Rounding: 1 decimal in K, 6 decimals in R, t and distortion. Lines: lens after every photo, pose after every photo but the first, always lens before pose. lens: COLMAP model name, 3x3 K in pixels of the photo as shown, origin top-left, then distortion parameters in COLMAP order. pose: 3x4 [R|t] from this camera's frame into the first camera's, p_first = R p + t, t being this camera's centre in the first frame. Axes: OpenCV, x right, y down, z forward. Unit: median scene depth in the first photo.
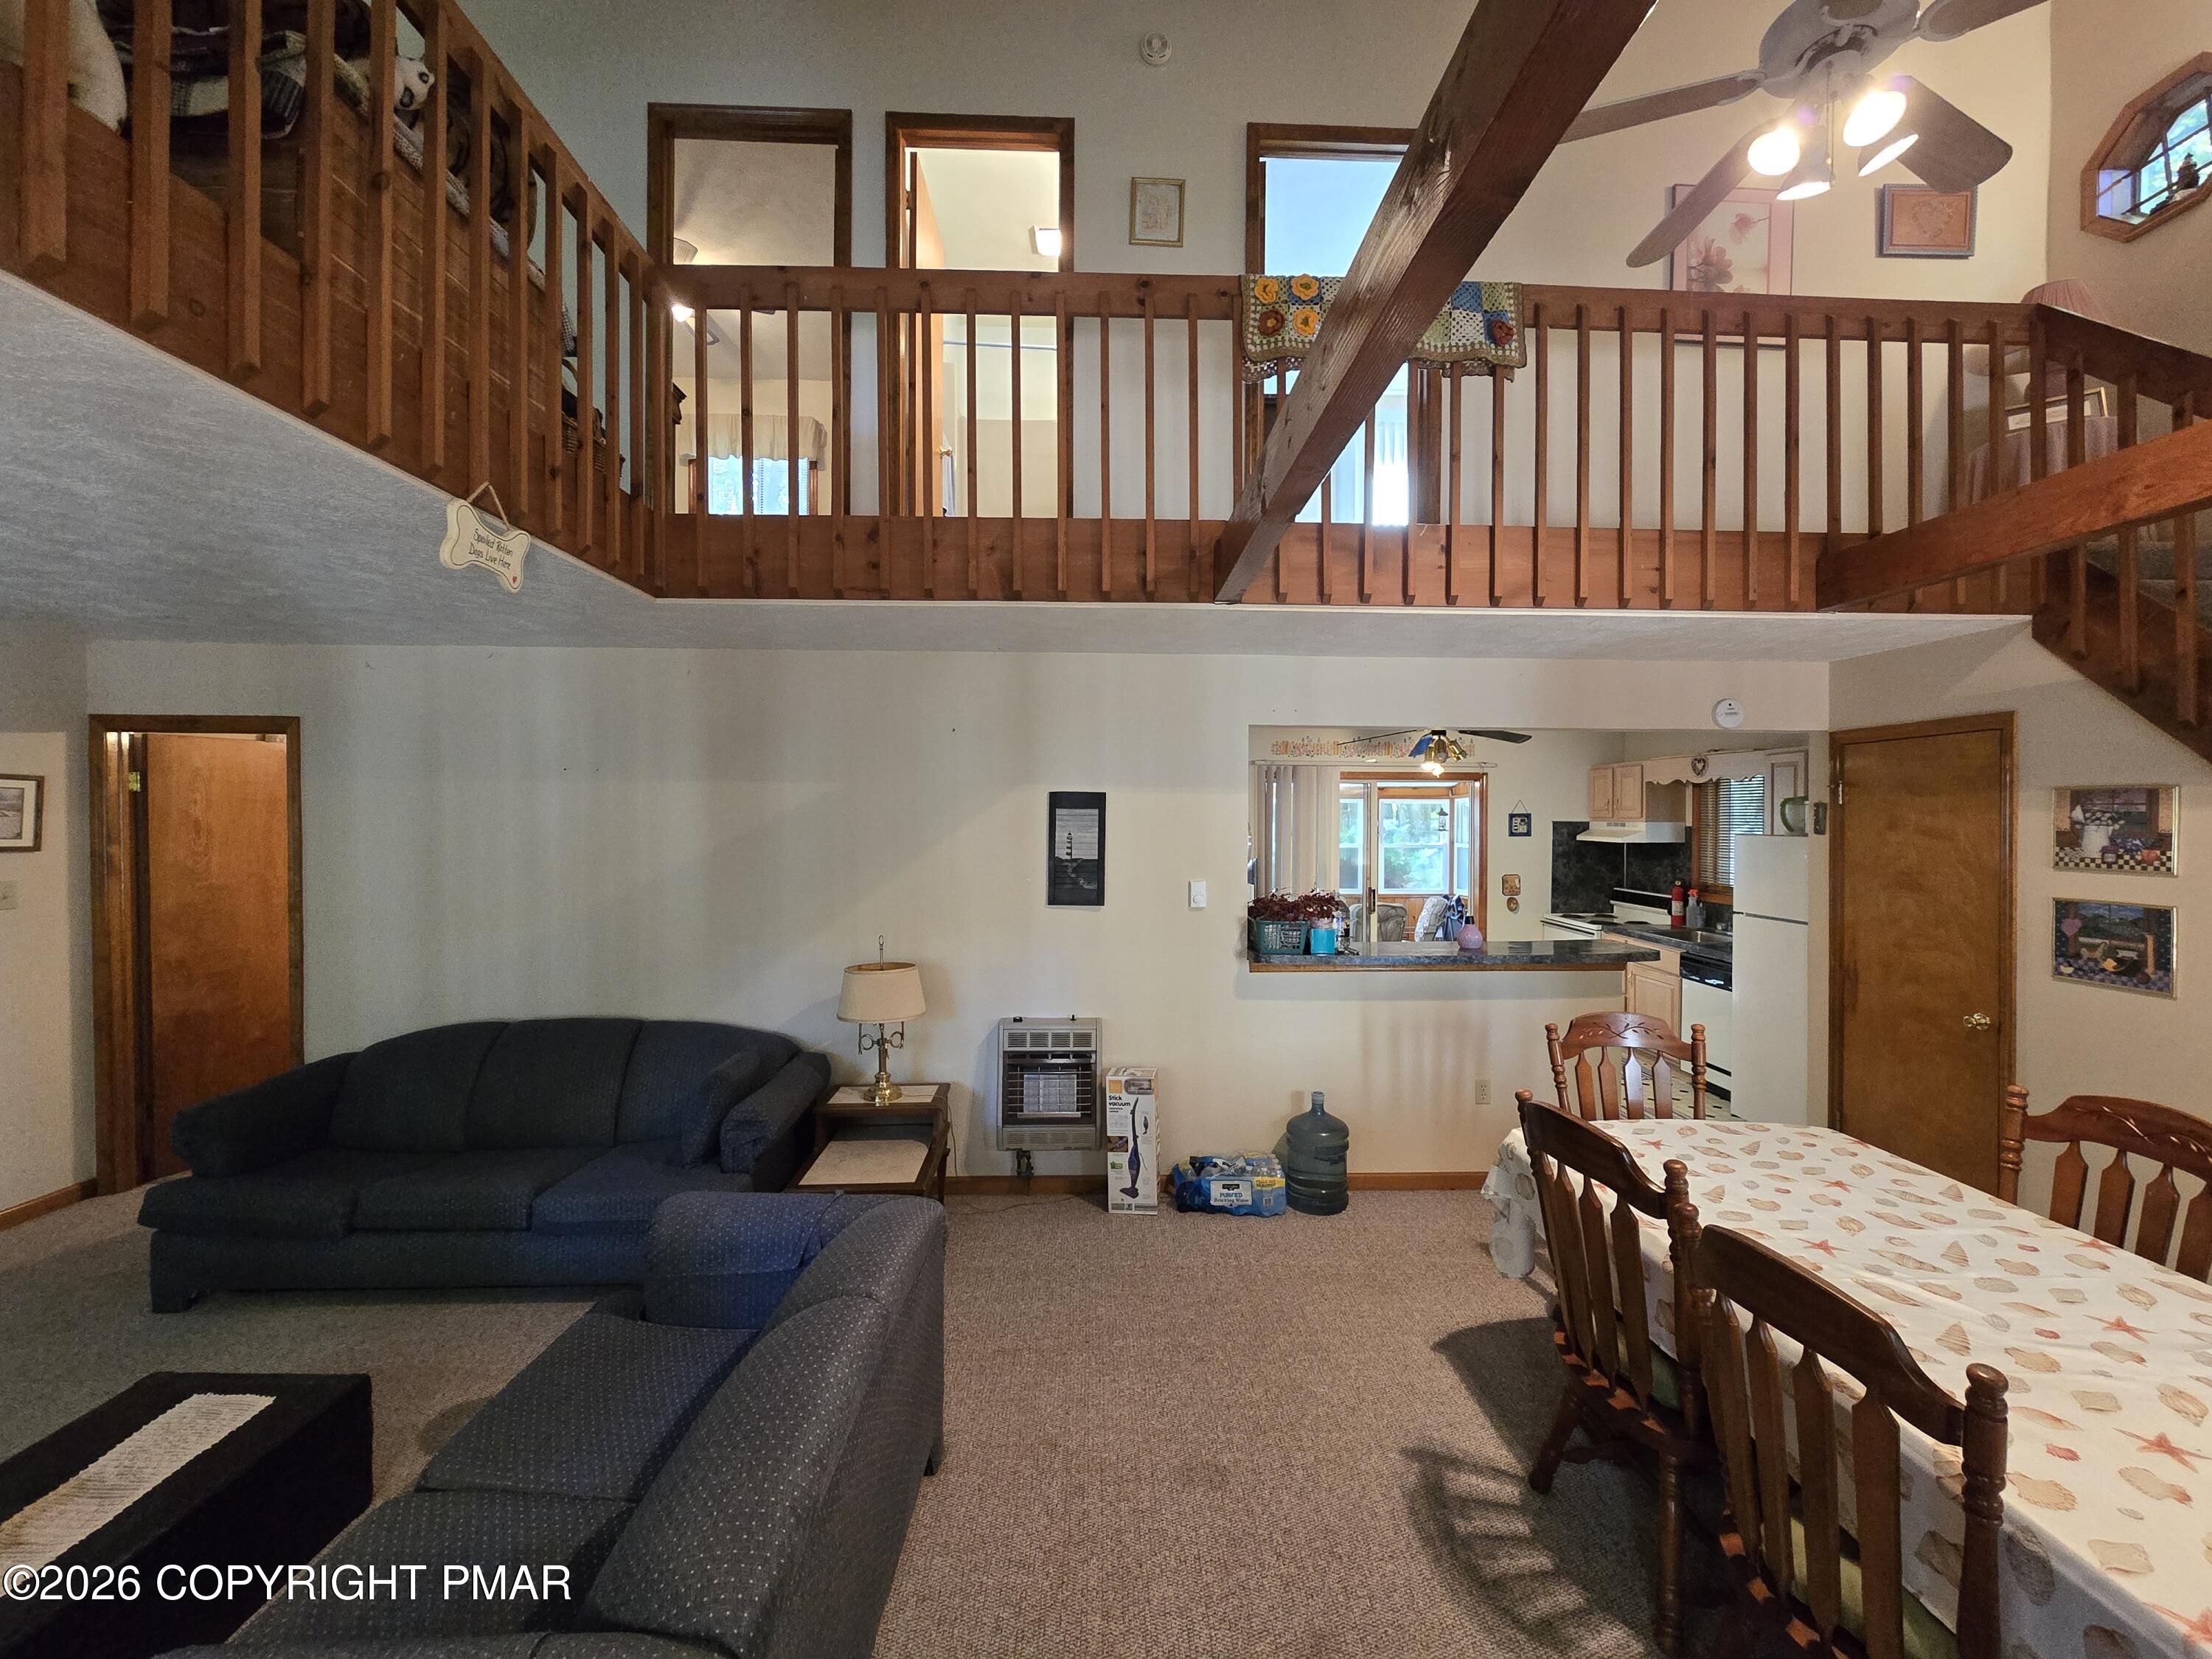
lens RADIAL K [[902.2, 0, 1113.2], [0, 902.2, 822.8], [0, 0, 1]] dist [-0.006020, 0.001631]
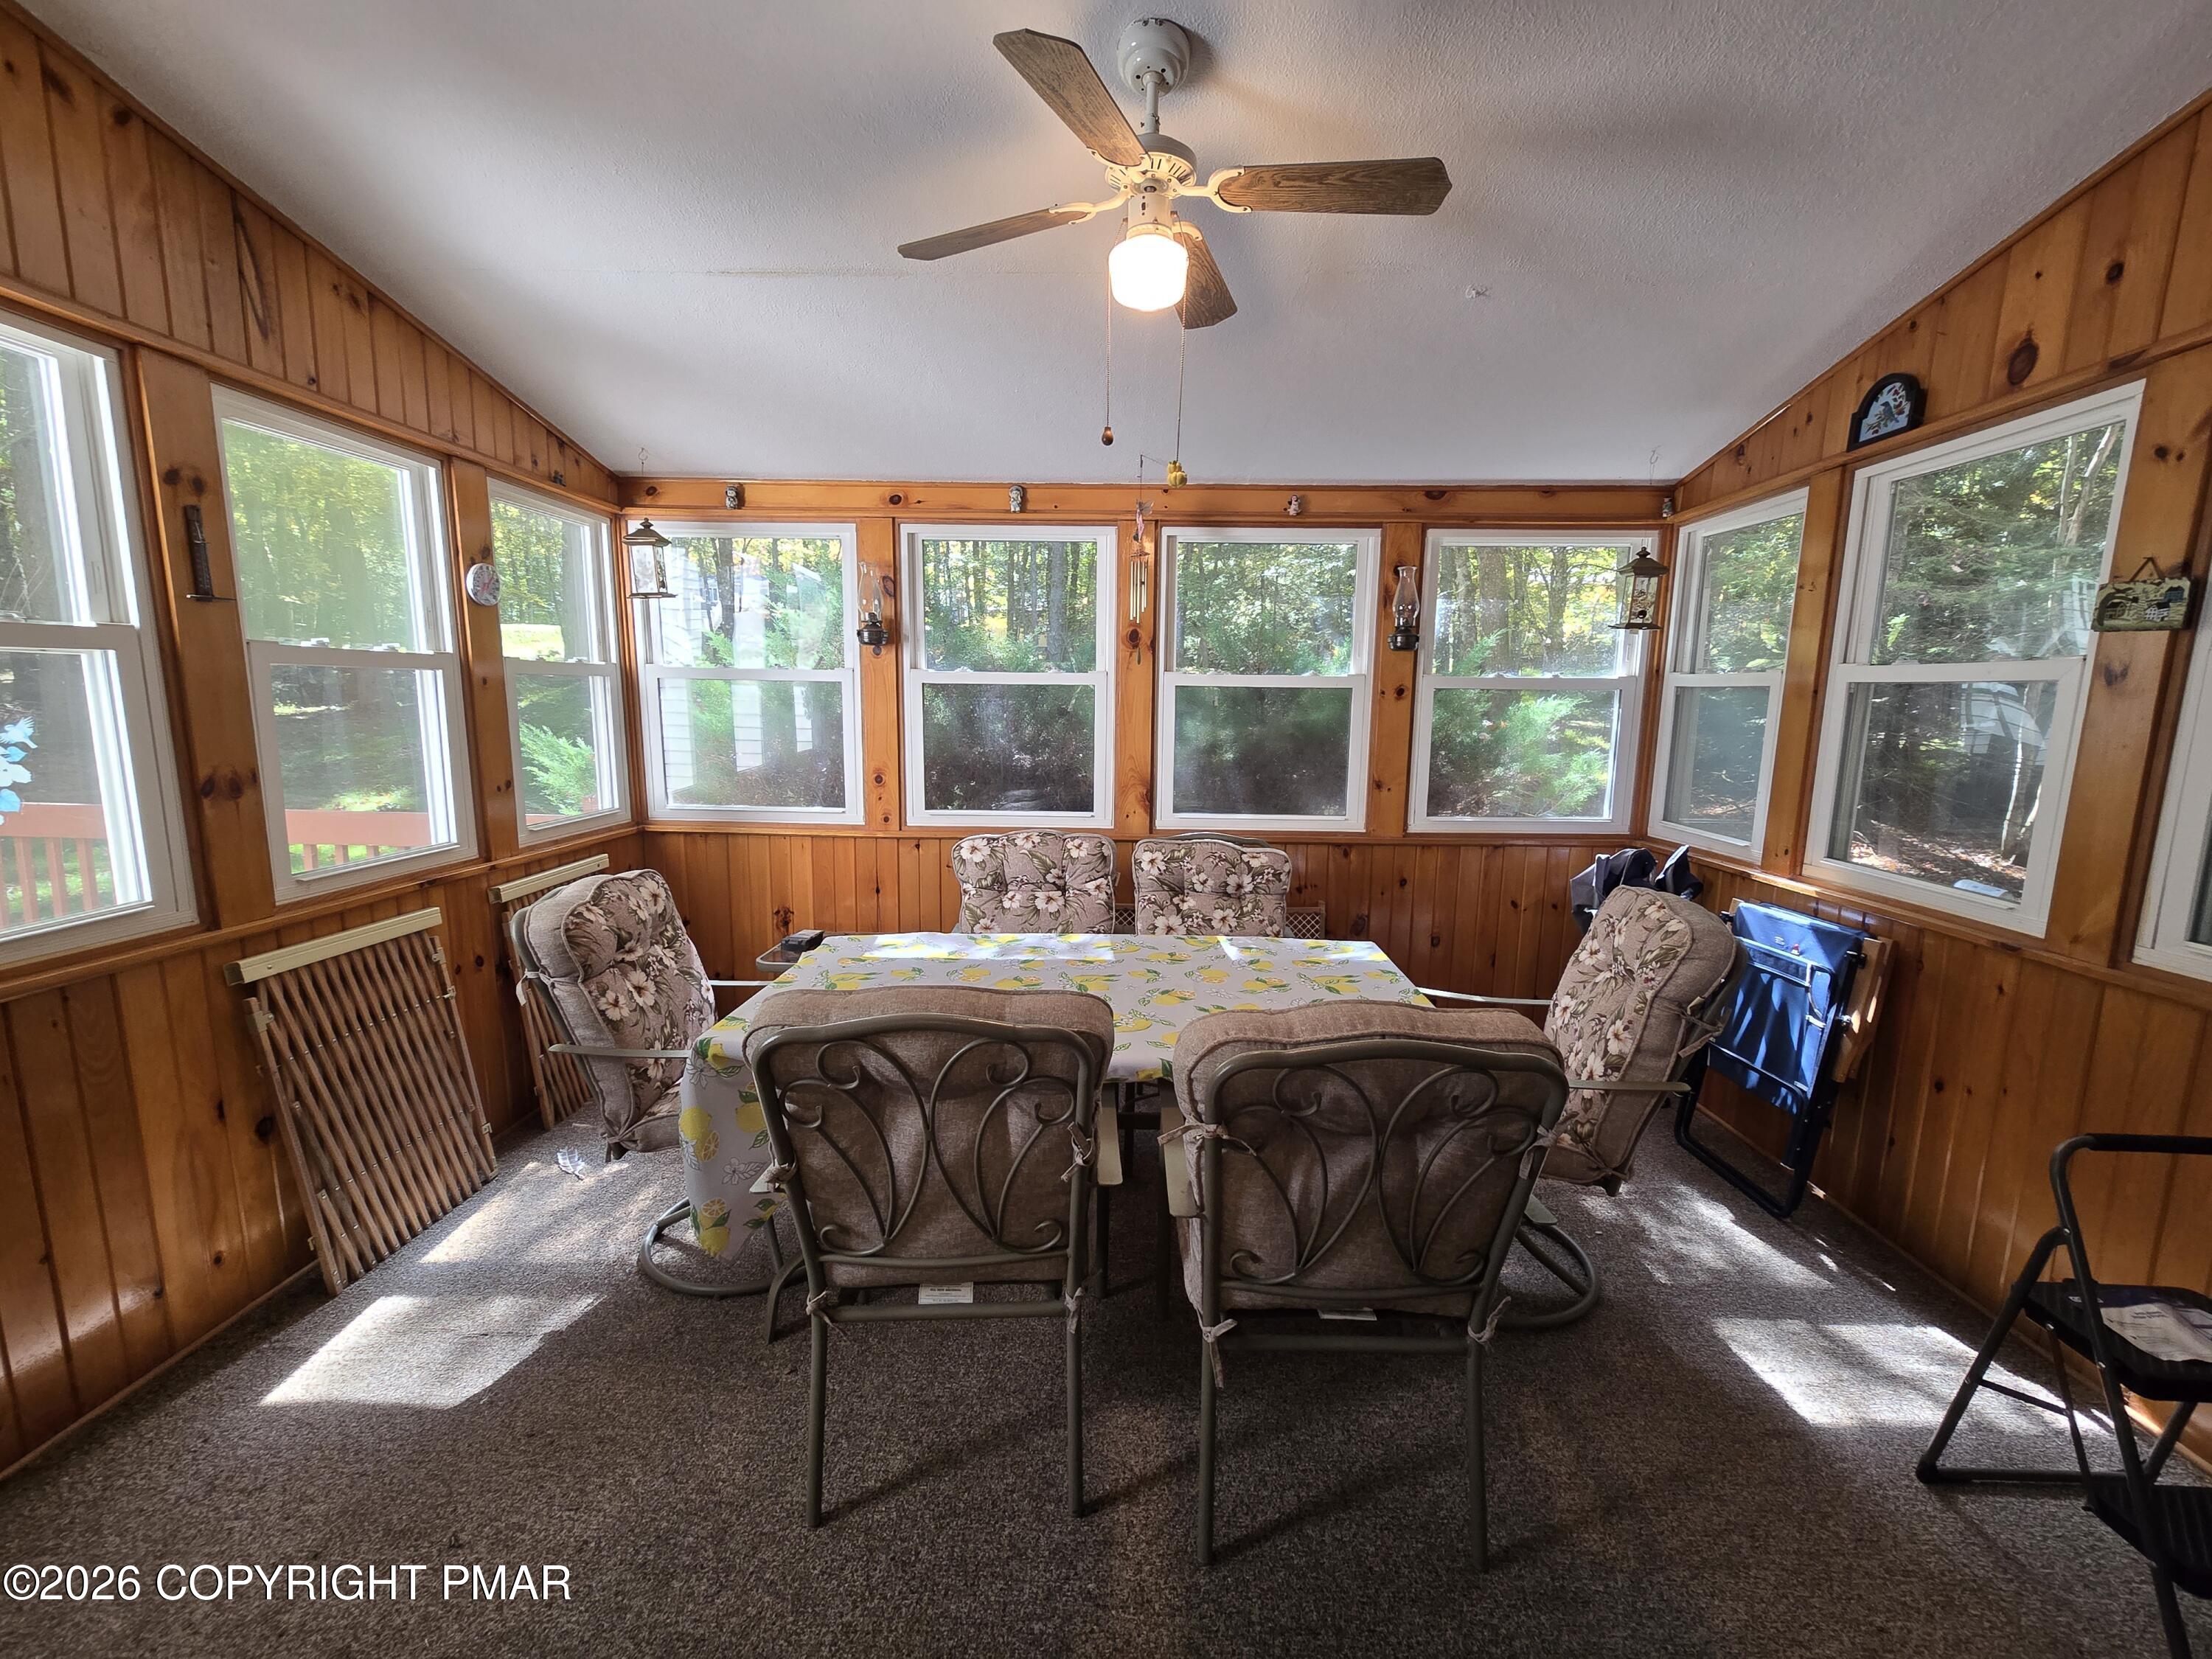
lens RADIAL K [[902.2, 0, 1105.6], [0, 902.2, 823.3], [0, 0, 1]] dist [-0.006020, 0.001631]
pose [[0.998581, 0.012108, -0.051860, 0.699209], [-0.004334, 0.989059, 0.147457, 0.098058], [0.053078, -0.147023, 0.987708, 2.322876]]
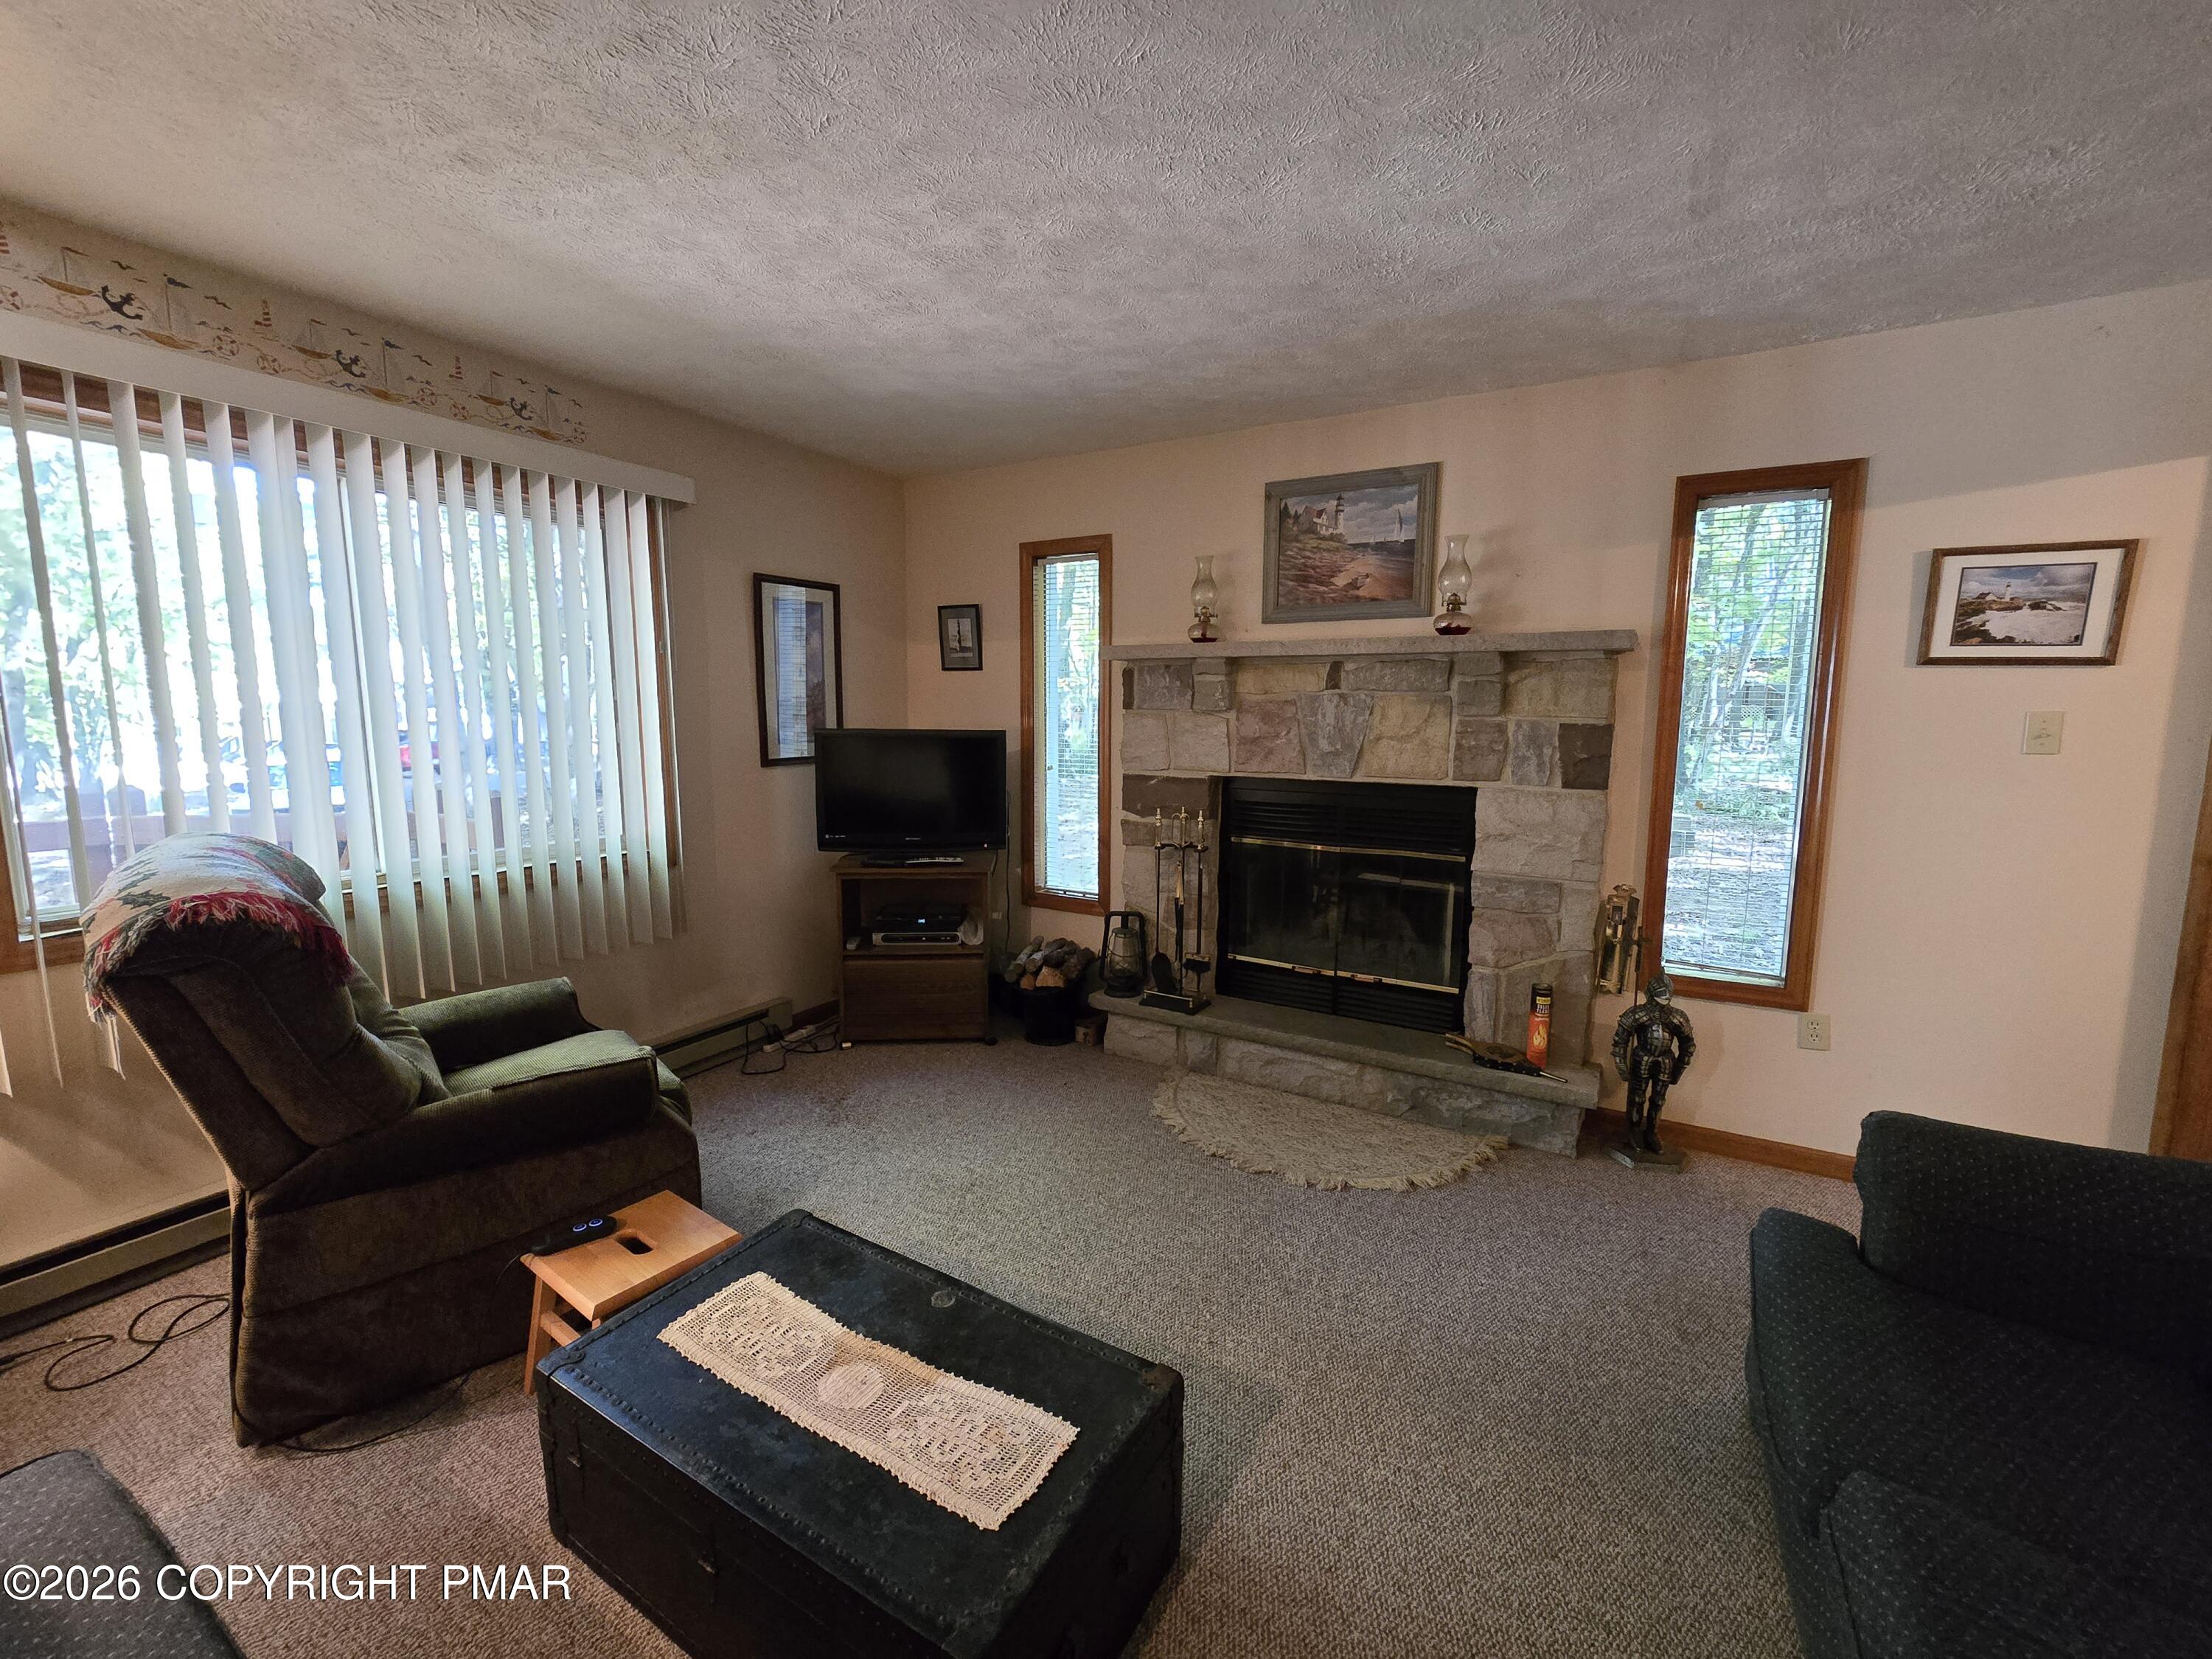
lens RADIAL K [[902.2, 0, 1117.5], [0, 902.2, 827.6], [0, 0, 1]] dist [-0.006020, 0.001631]
pose [[-0.529049, 0.093342, -0.843442, -0.354569], [-0.016121, 0.992647, 0.119966, 0.090605], [0.848438, 0.077064, -0.523654, 0.864697]]
